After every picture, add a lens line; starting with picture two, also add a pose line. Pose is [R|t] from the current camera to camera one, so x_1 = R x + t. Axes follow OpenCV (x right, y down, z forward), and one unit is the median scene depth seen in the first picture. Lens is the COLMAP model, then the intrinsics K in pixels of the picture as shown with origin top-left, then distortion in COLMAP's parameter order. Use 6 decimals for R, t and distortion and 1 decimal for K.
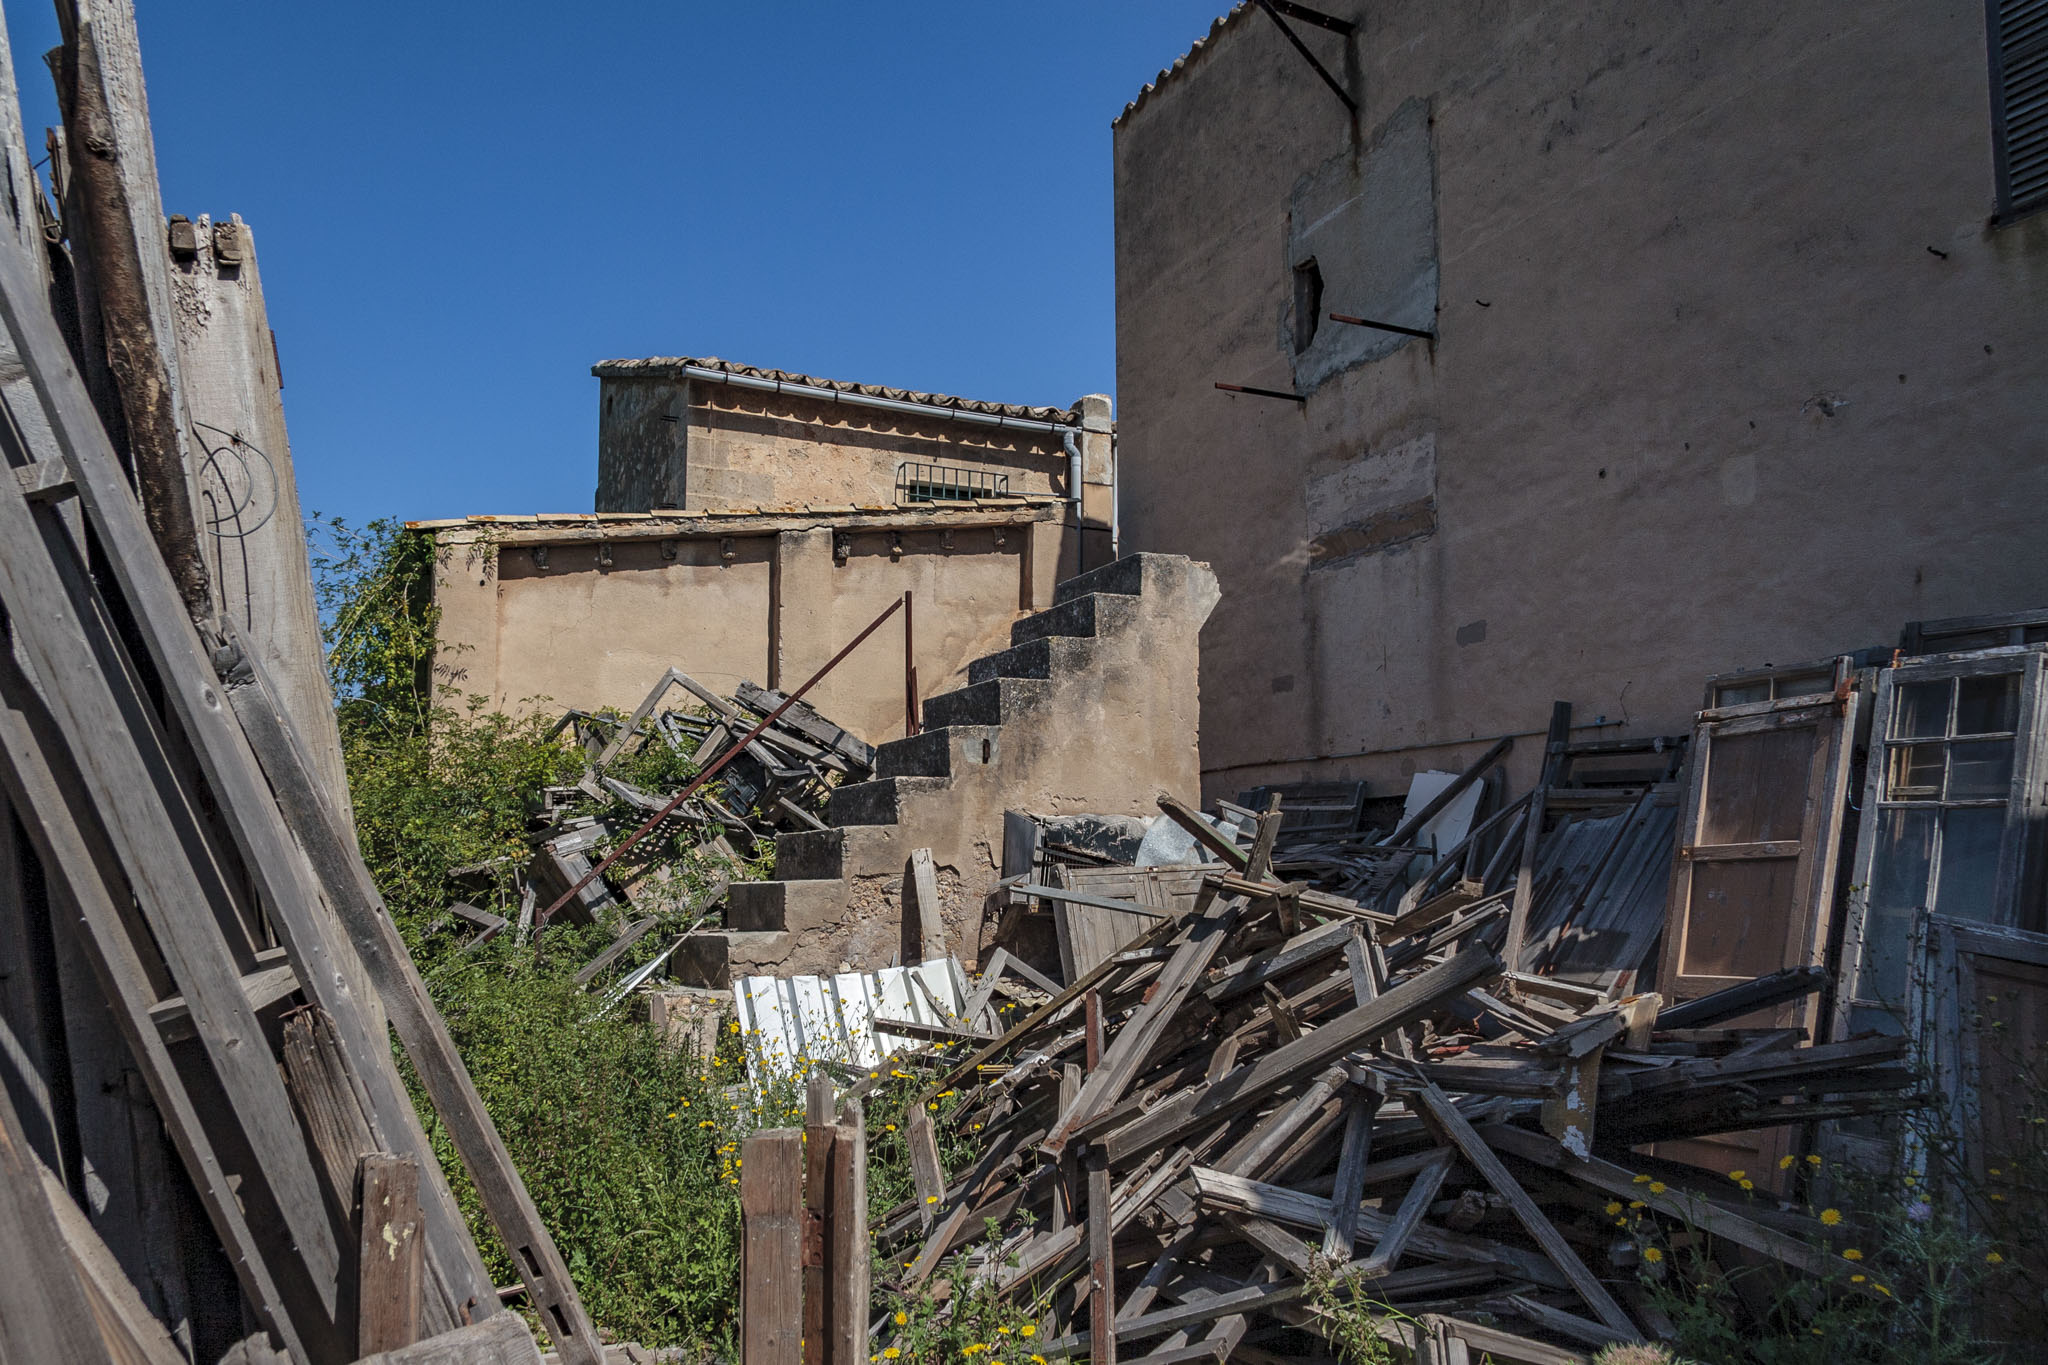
lens RADIAL K [[1539.5, 0, 1029.2], [0, 1539.5, 731.3], [0, 0, 1]] dist [0.033311, -0.000907]
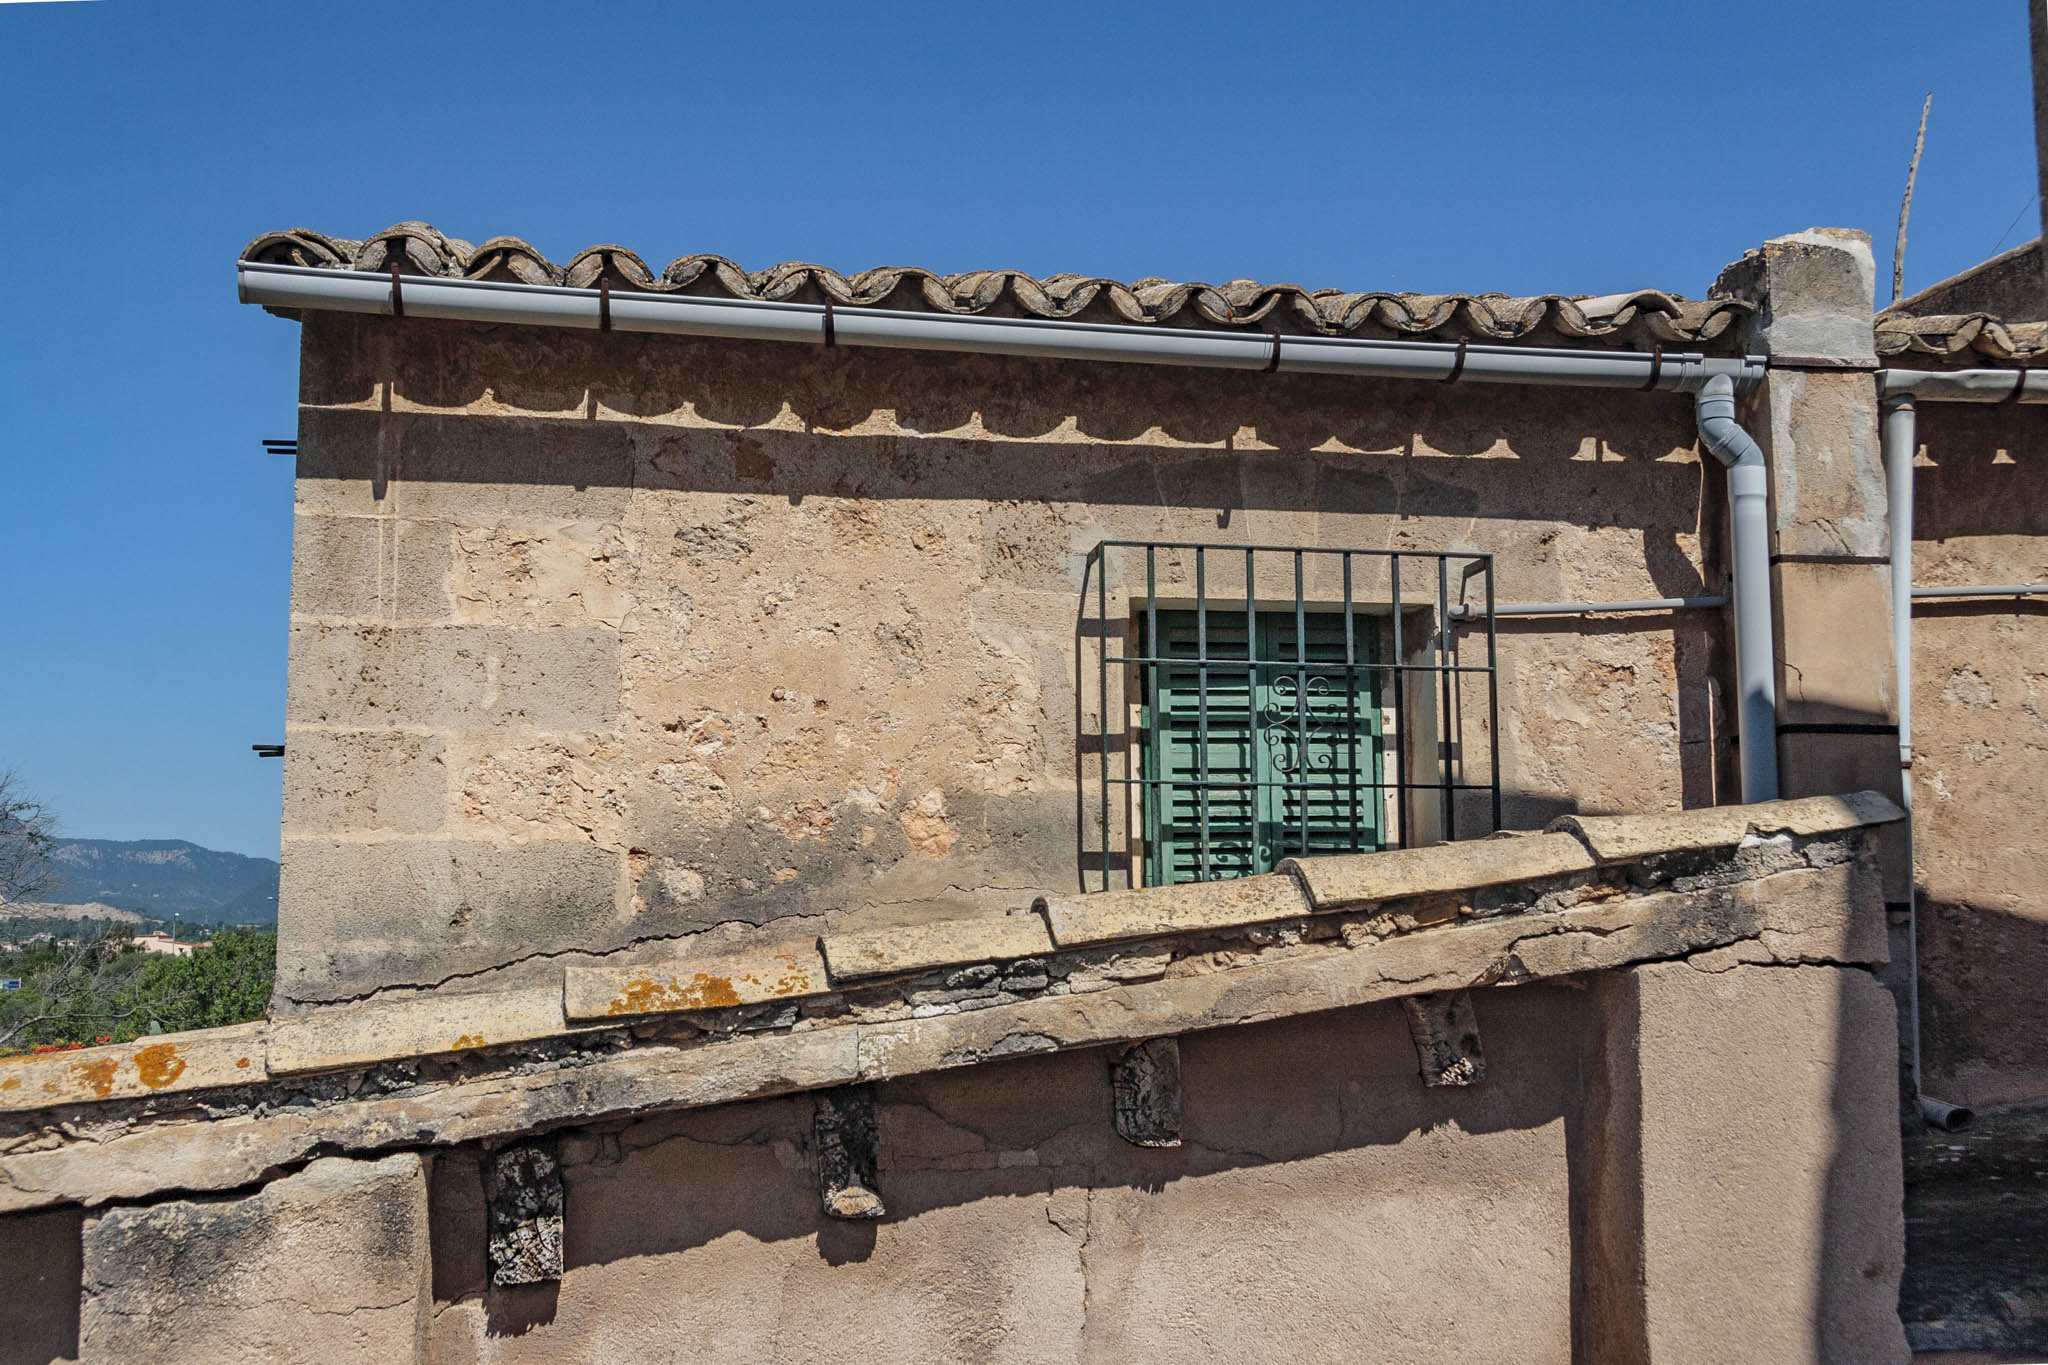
lens RADIAL K [[2158.7, 0, 983.0], [0, 2158.7, 718.0], [0, 0, 1]] dist [0.036206, 0.007075]
pose [[0.967097, -0.033561, -0.252184, -0.007032], [0.030484, 0.999406, -0.016099, -0.181513], [0.252575, 0.007882, 0.967545, 0.821143]]
